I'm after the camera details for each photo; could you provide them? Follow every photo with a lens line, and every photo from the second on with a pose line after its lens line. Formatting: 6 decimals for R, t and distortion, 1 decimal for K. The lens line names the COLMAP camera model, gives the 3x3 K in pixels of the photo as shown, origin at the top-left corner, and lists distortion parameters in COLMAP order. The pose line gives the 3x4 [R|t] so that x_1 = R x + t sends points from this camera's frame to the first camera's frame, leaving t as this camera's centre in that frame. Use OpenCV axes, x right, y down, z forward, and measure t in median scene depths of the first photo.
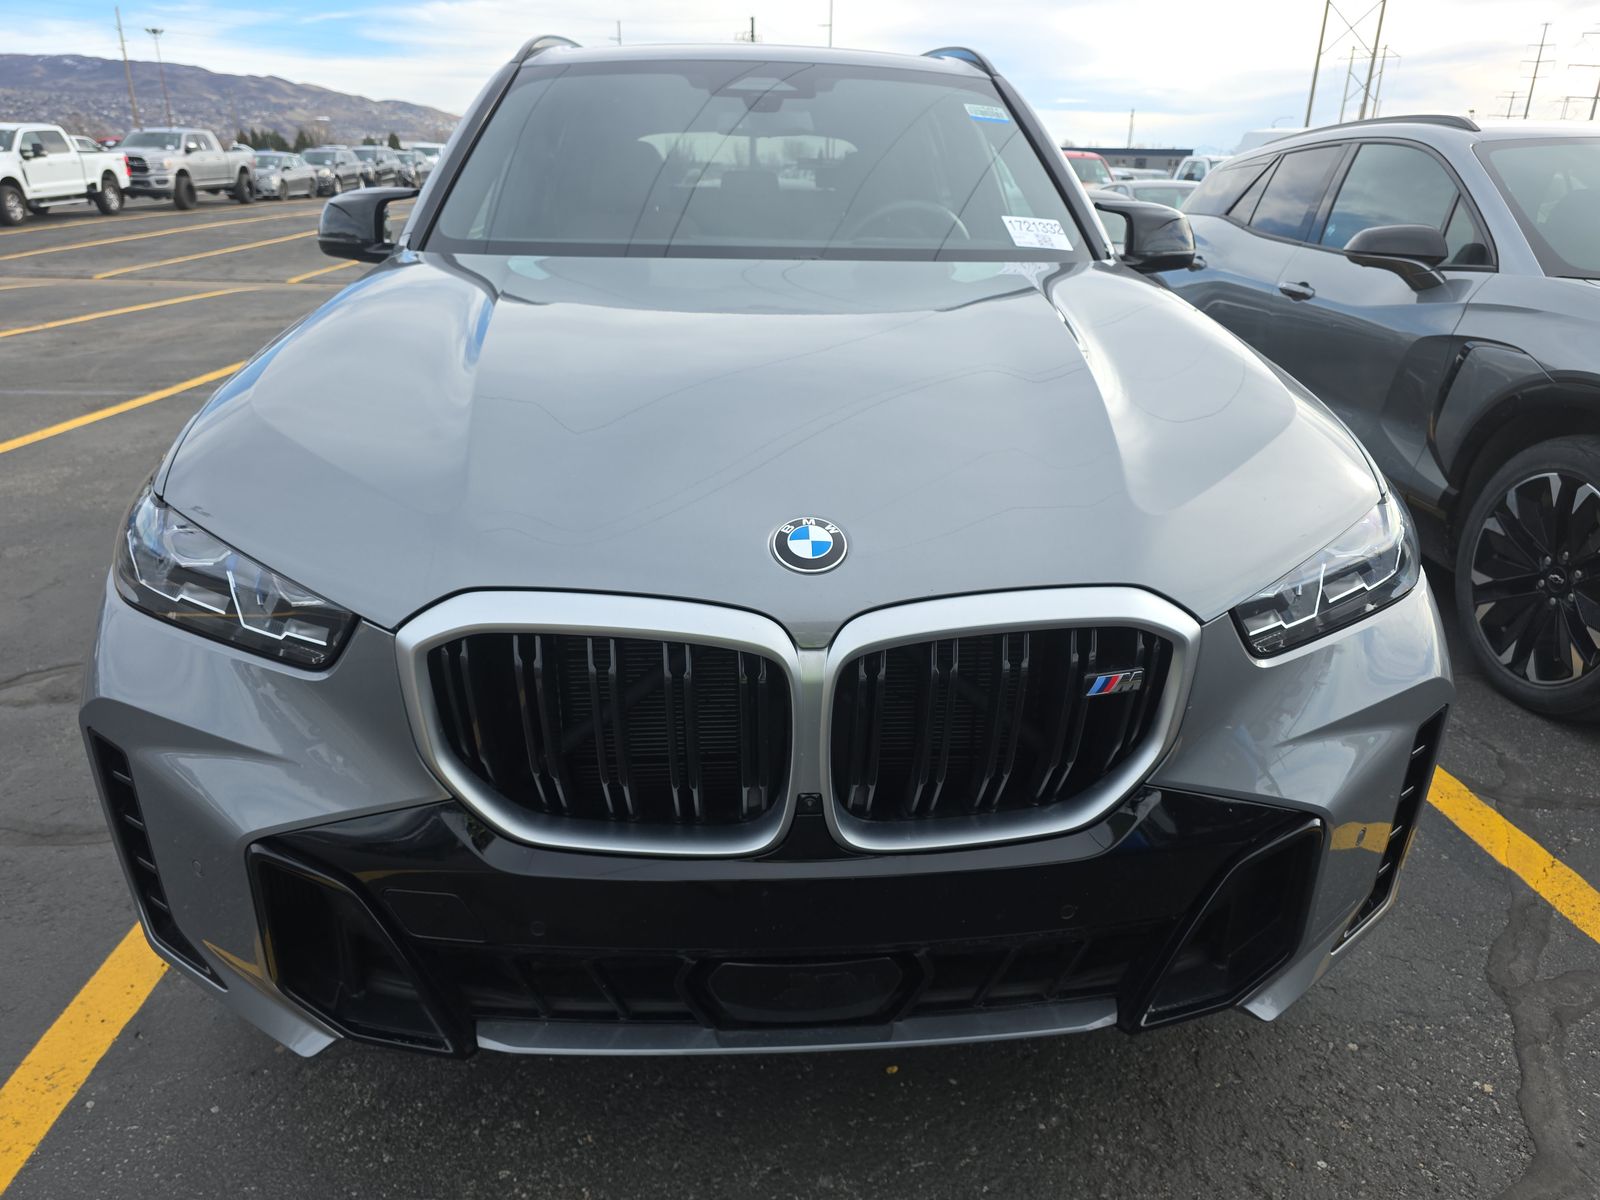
lens RADIAL K [[1132.3, 0, 846.0], [0, 1132.3, 588.1], [0, 0, 1]] dist [0.020399, -0.001653]
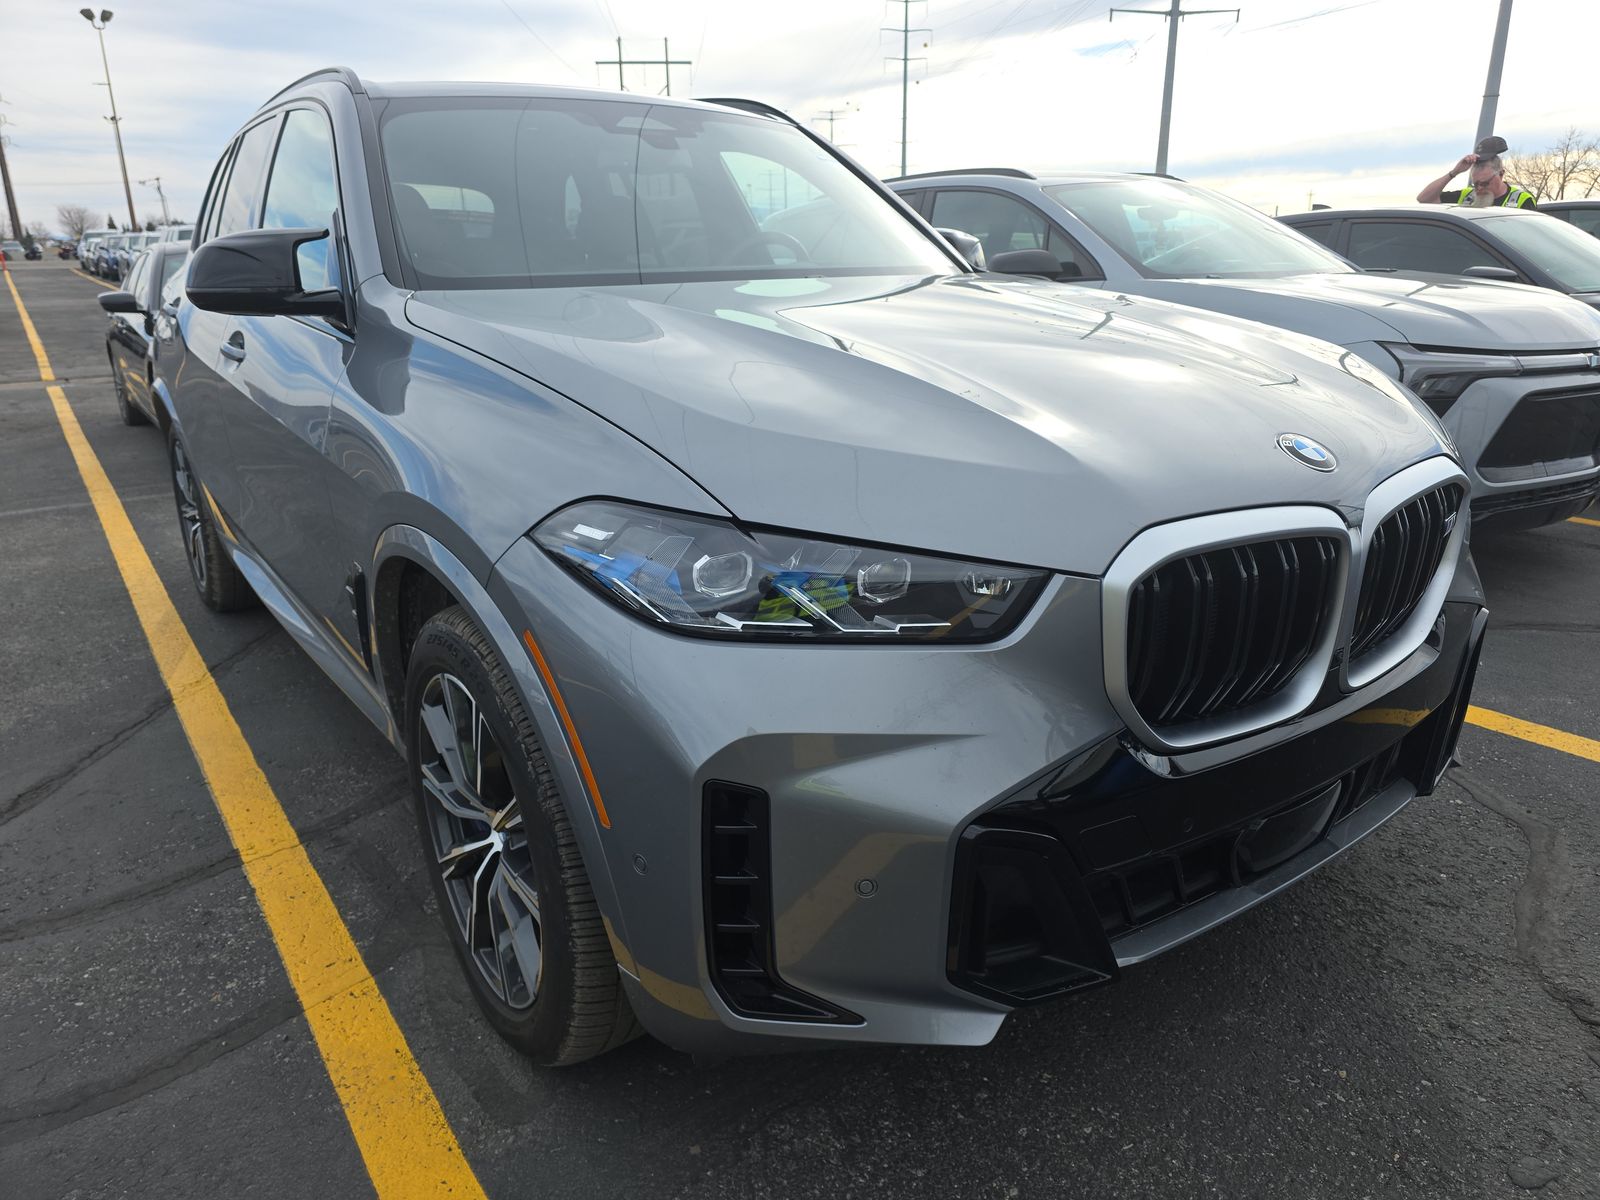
lens RADIAL K [[1132.3, 0, 846.0], [0, 1132.3, 588.1], [0, 0, 1]] dist [0.020399, -0.001653]
pose [[0.826554, -0.181304, 0.532858, -1.038913], [0.209302, 0.977818, 0.008038, -0.010262], [-0.522496, 0.104884, 0.846167, 0.186570]]
